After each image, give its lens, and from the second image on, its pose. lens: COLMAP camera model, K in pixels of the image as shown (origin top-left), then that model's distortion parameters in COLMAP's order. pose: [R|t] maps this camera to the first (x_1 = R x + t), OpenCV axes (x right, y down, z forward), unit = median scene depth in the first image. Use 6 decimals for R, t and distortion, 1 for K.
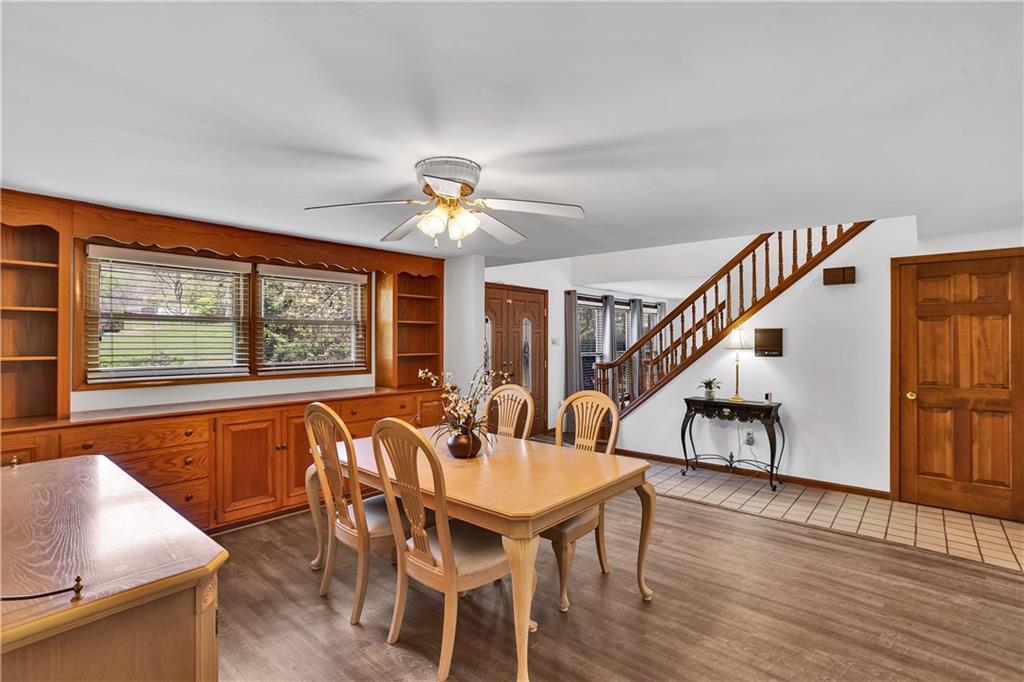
lens RADIAL K [[498.4, 0, 512.8], [0, 498.4, 339.3], [0, 0, 1]] dist [-0.003151, 0.002976]
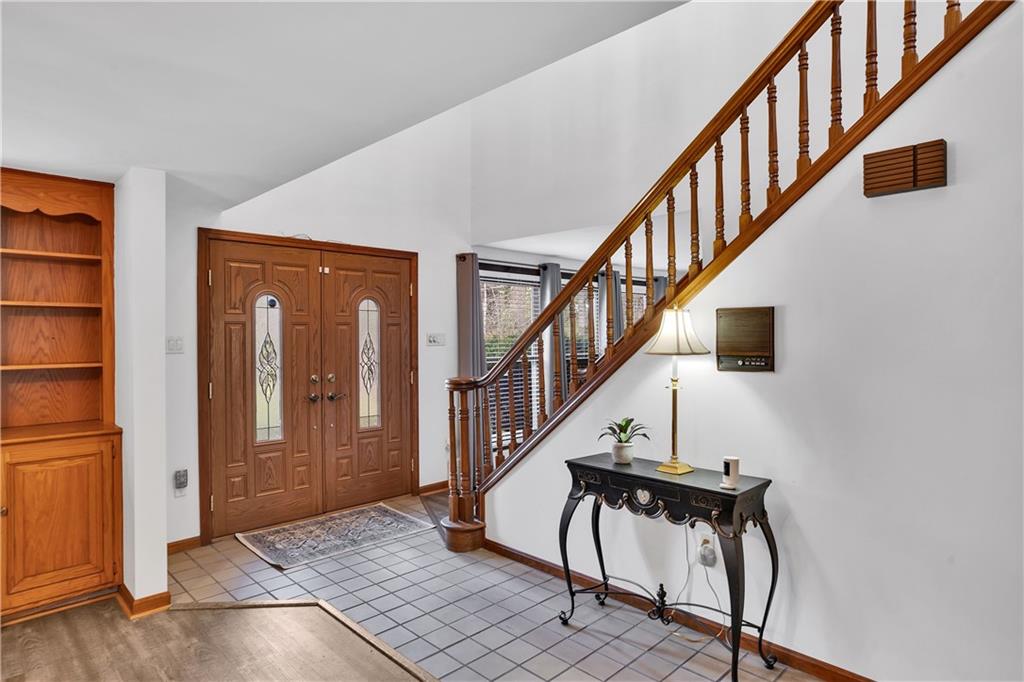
lens RADIAL K [[571.9, 0, 510.2], [0, 571.9, 339.7], [0, 0, 1]] dist [-0.009466, -0.001469]
pose [[0.993925, -0.007377, -0.109811, 0.355764], [0.008156, 0.999945, 0.006646, 0.001623], [0.109756, -0.007501, 0.993930, 0.467482]]
